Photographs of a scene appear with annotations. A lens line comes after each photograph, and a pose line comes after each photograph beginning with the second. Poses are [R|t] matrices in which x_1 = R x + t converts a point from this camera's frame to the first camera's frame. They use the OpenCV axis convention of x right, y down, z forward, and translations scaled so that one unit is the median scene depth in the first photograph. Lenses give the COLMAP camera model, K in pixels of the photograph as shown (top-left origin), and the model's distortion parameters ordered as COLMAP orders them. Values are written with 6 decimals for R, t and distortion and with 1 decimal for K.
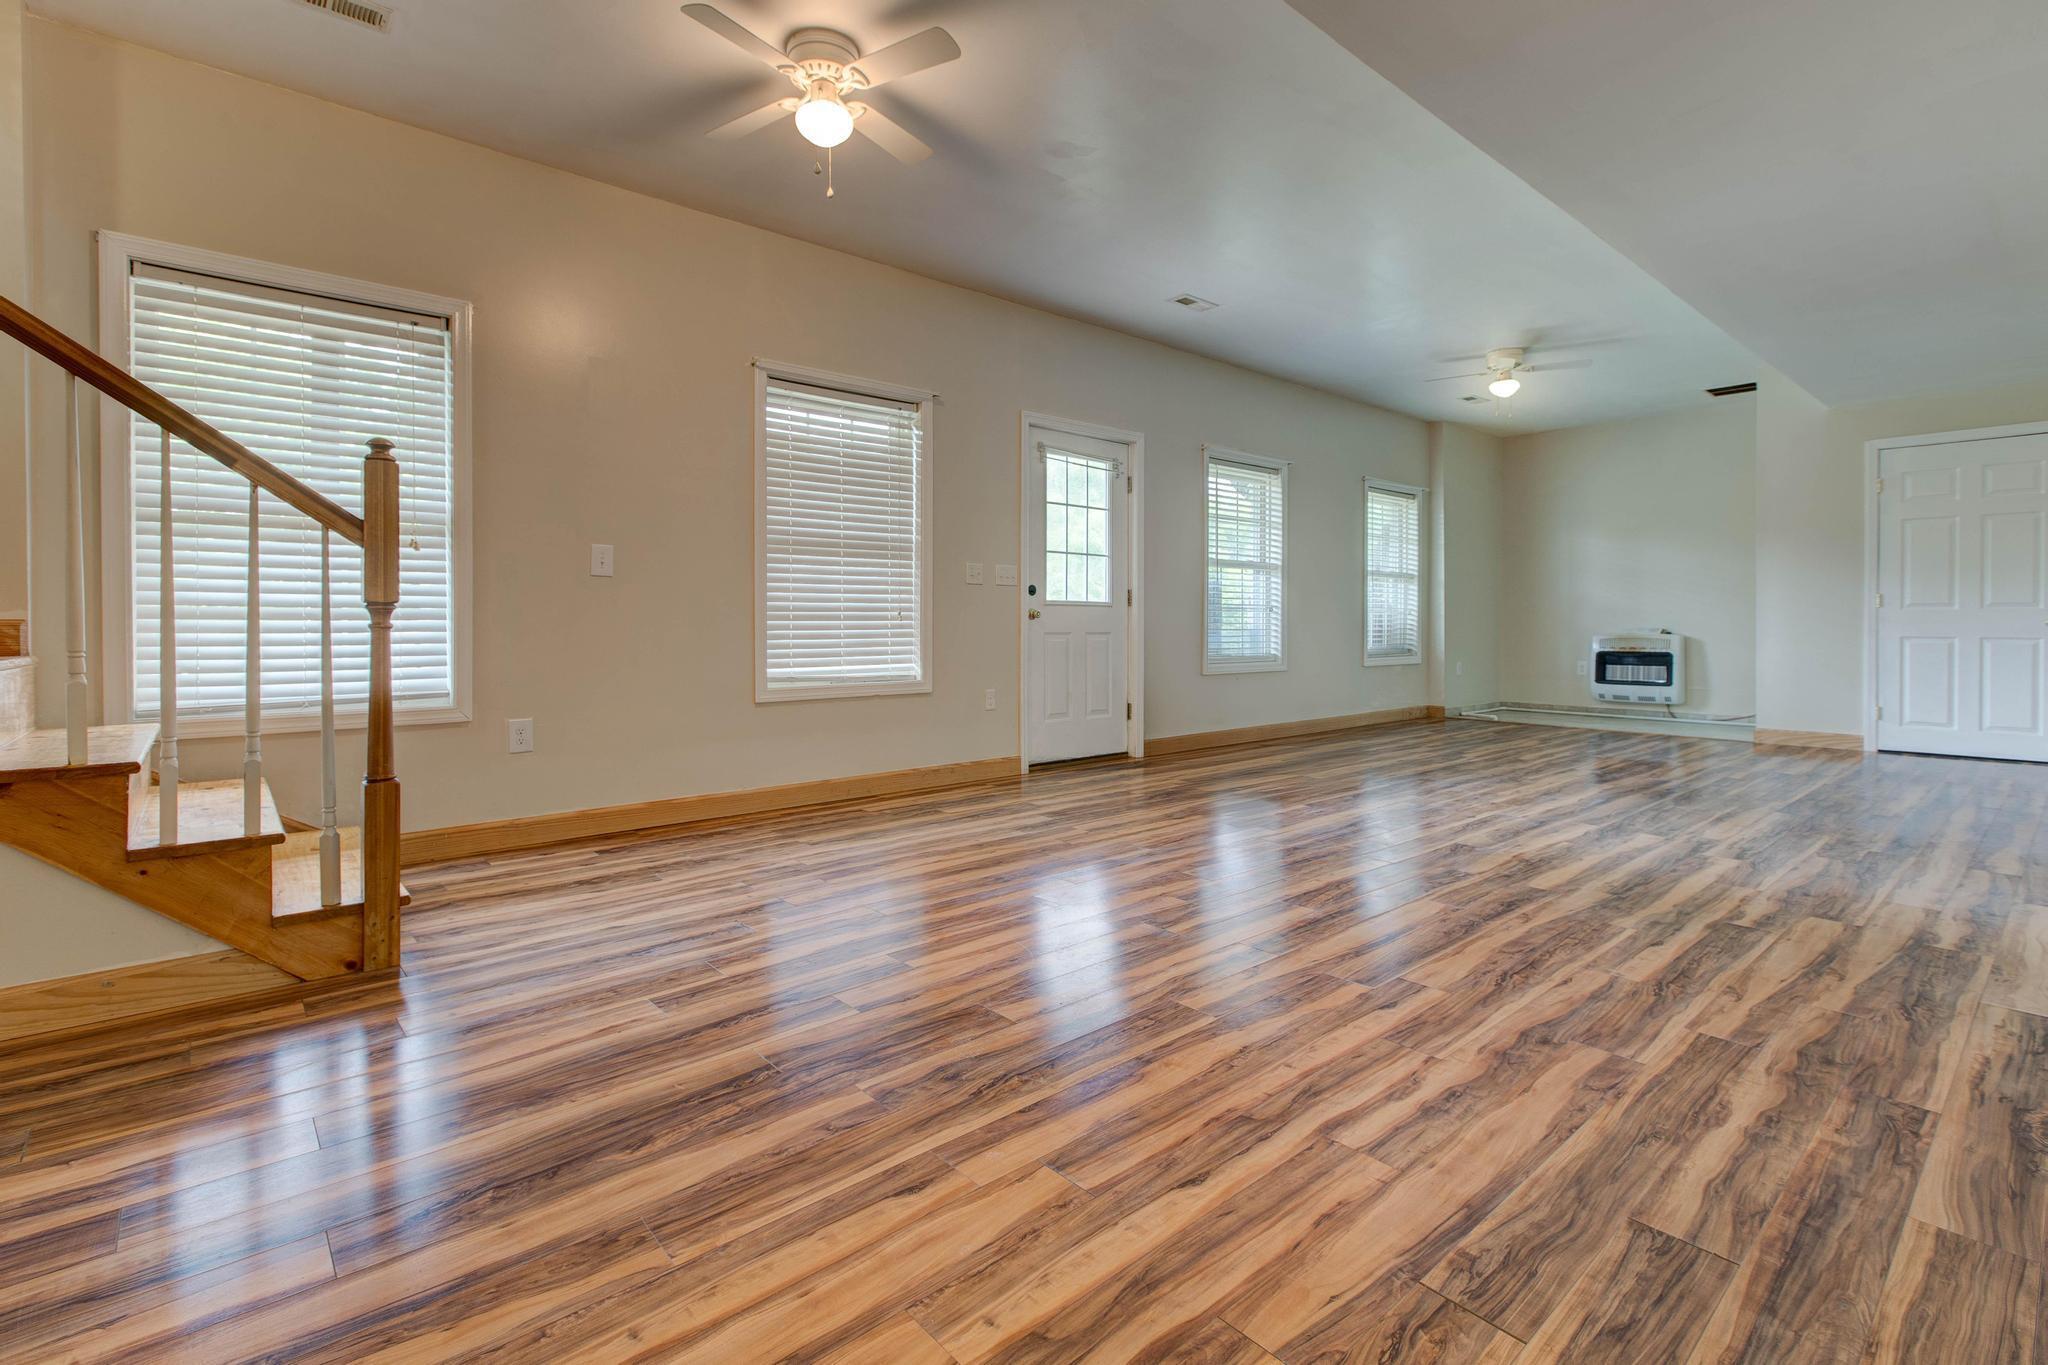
lens RADIAL K [[965.8, 0, 988.5], [0, 965.8, 622.6], [0, 0, 1]] dist [-0.002680, -0.000598]
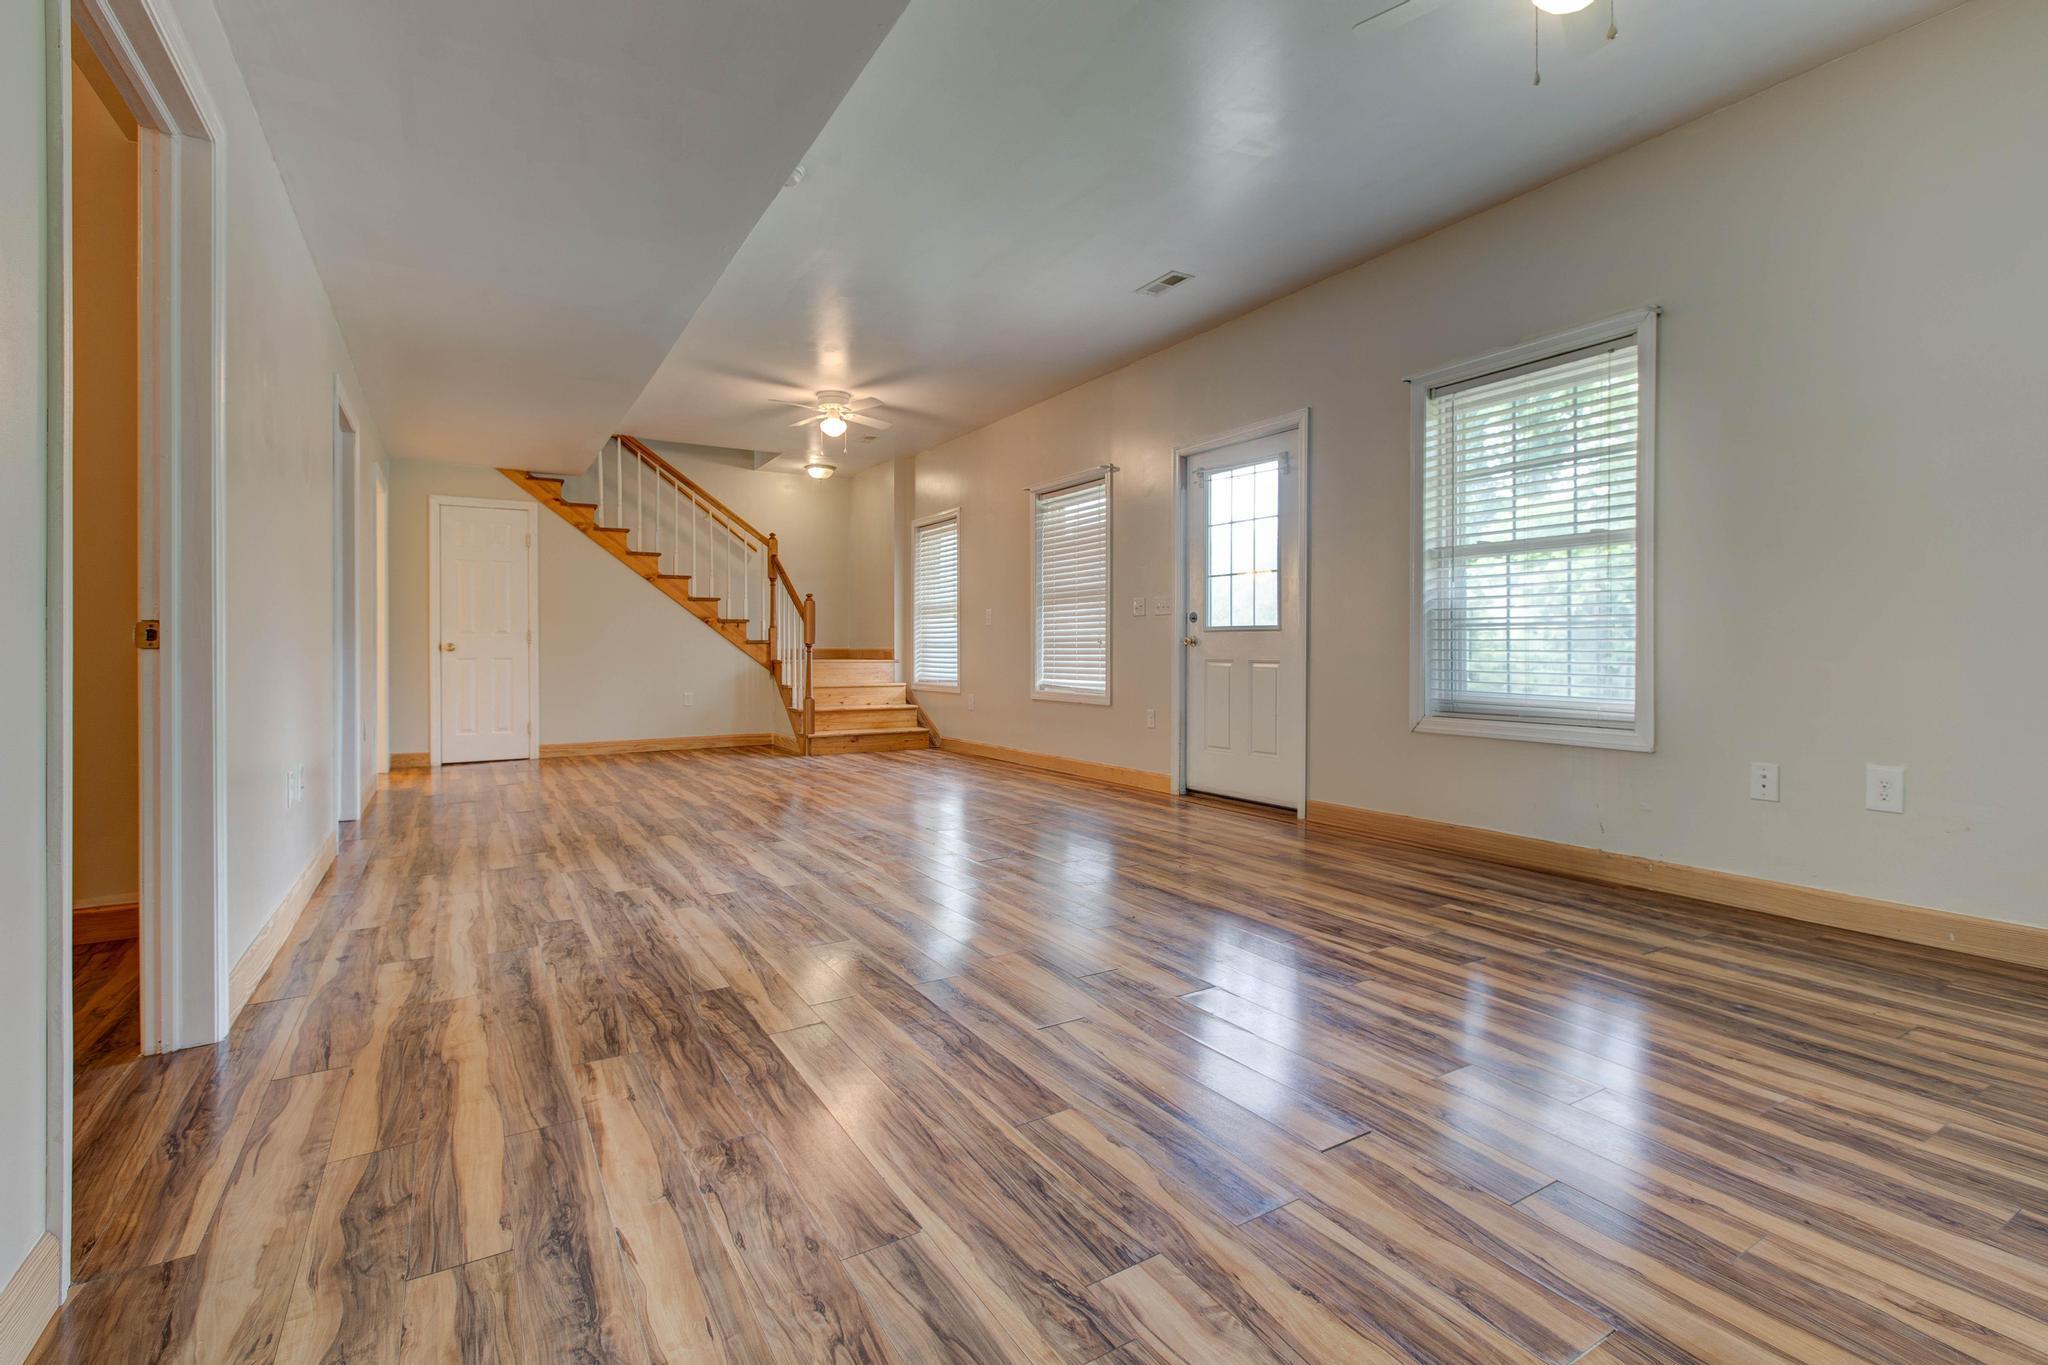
lens RADIAL K [[965.8, 0, 1020.1], [0, 965.8, 664.2], [0, 0, 1]] dist [-0.002680, -0.000598]
pose [[-0.183440, 0.008997, -0.982990, 1.191254], [-0.008182, 0.999910, 0.010679, 0.006855], [0.982997, 0.010001, -0.183350, 1.116909]]
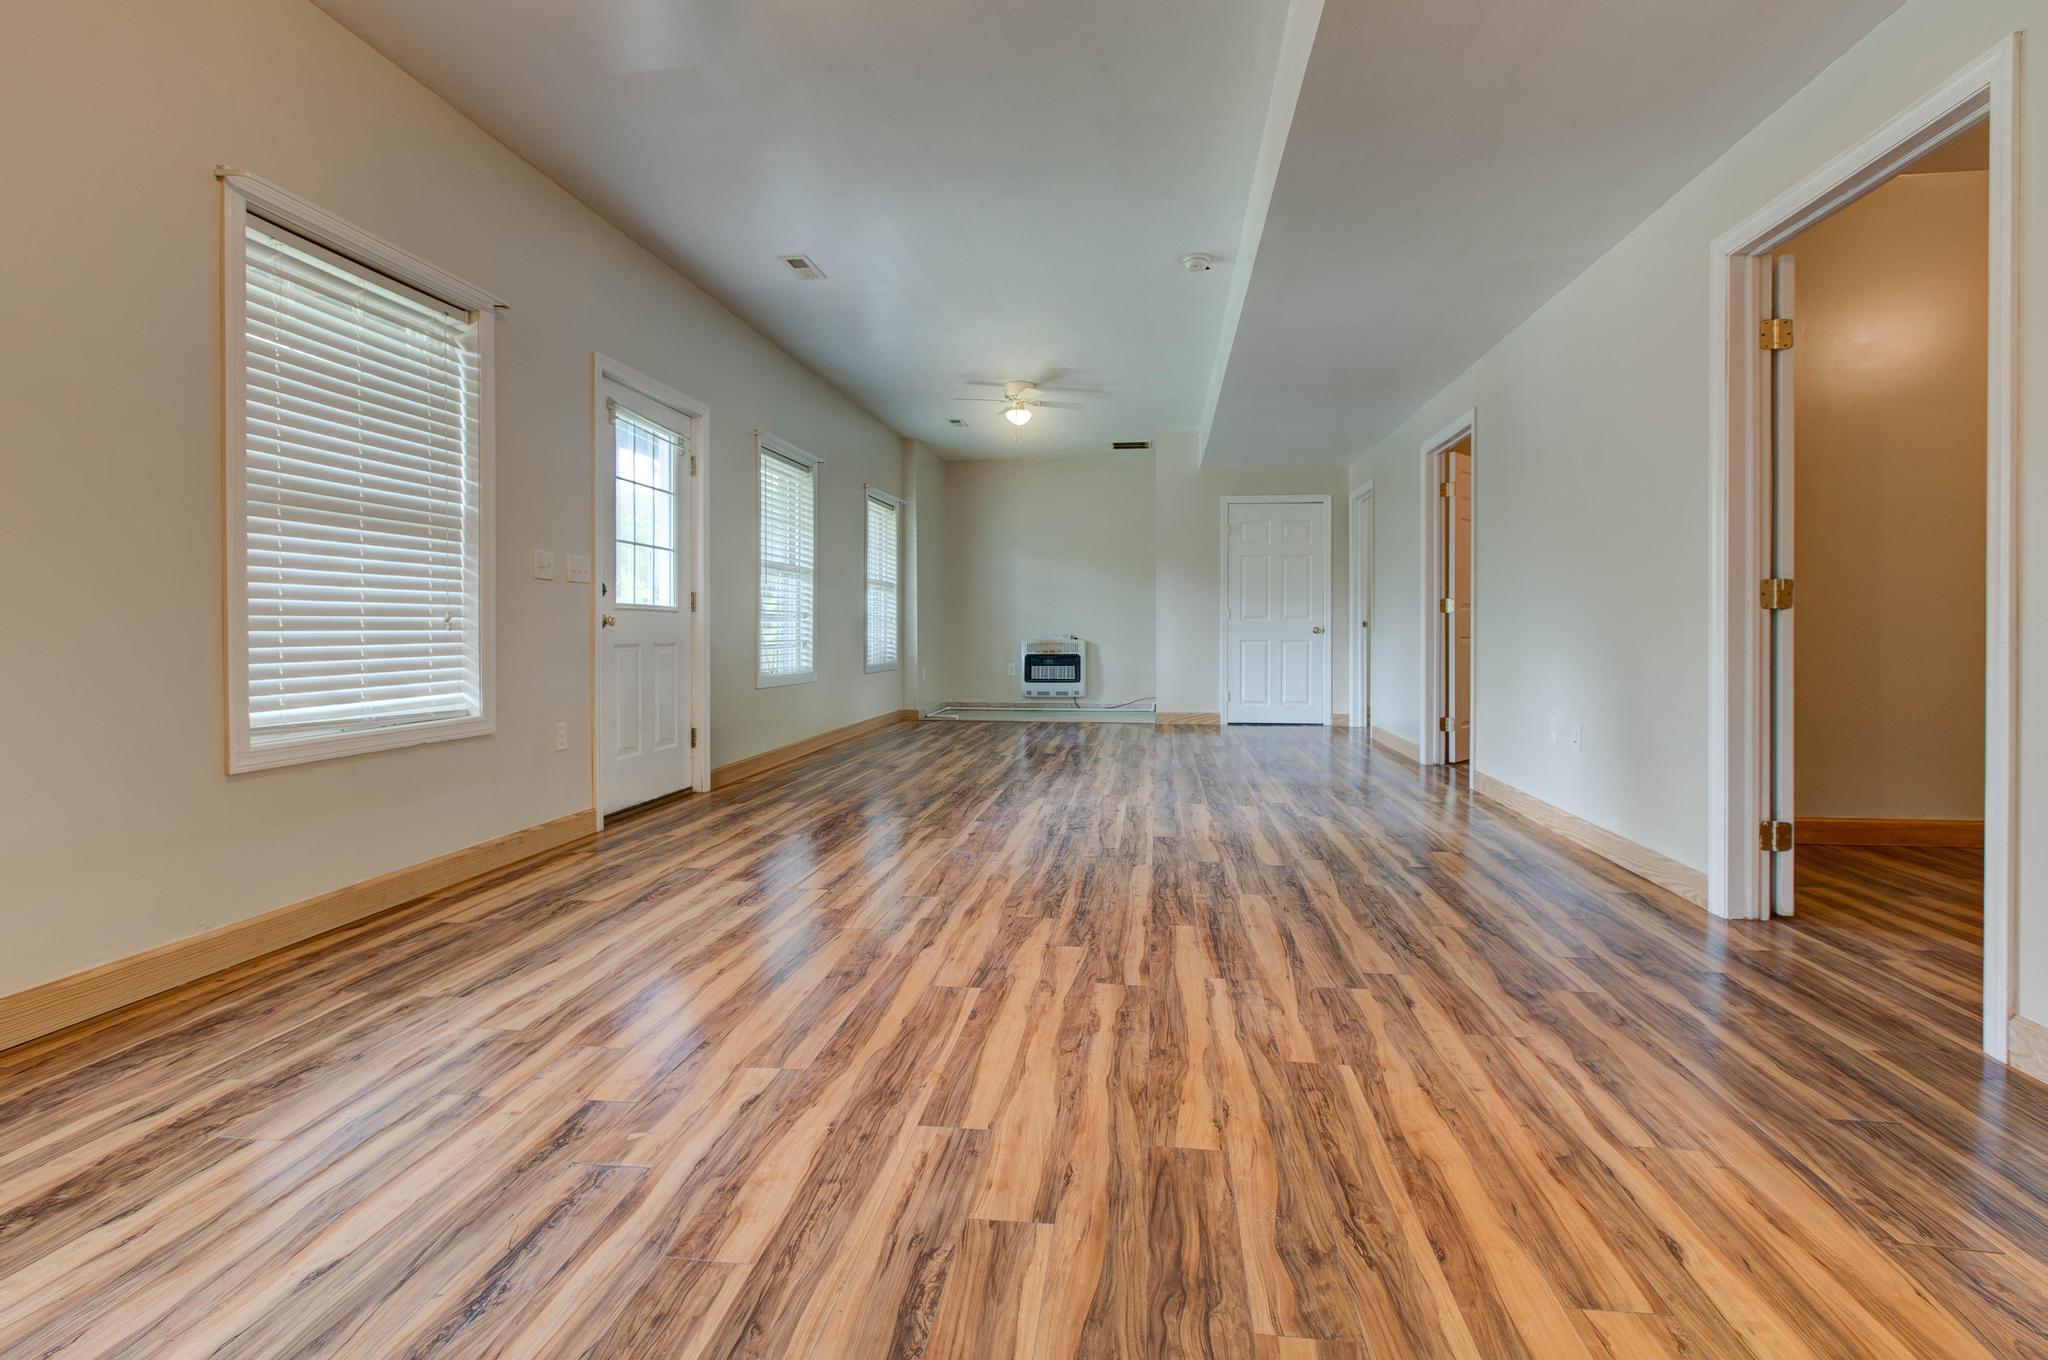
lens RADIAL K [[965.8, 0, 1068.5], [0, 965.8, 635.5], [0, 0, 1]] dist [-0.002680, -0.000598]
pose [[0.722278, -0.005331, 0.691582, -0.239633], [0.000842, 0.999976, 0.006829, -0.002198], [-0.691602, -0.004350, 0.722266, 0.212981]]
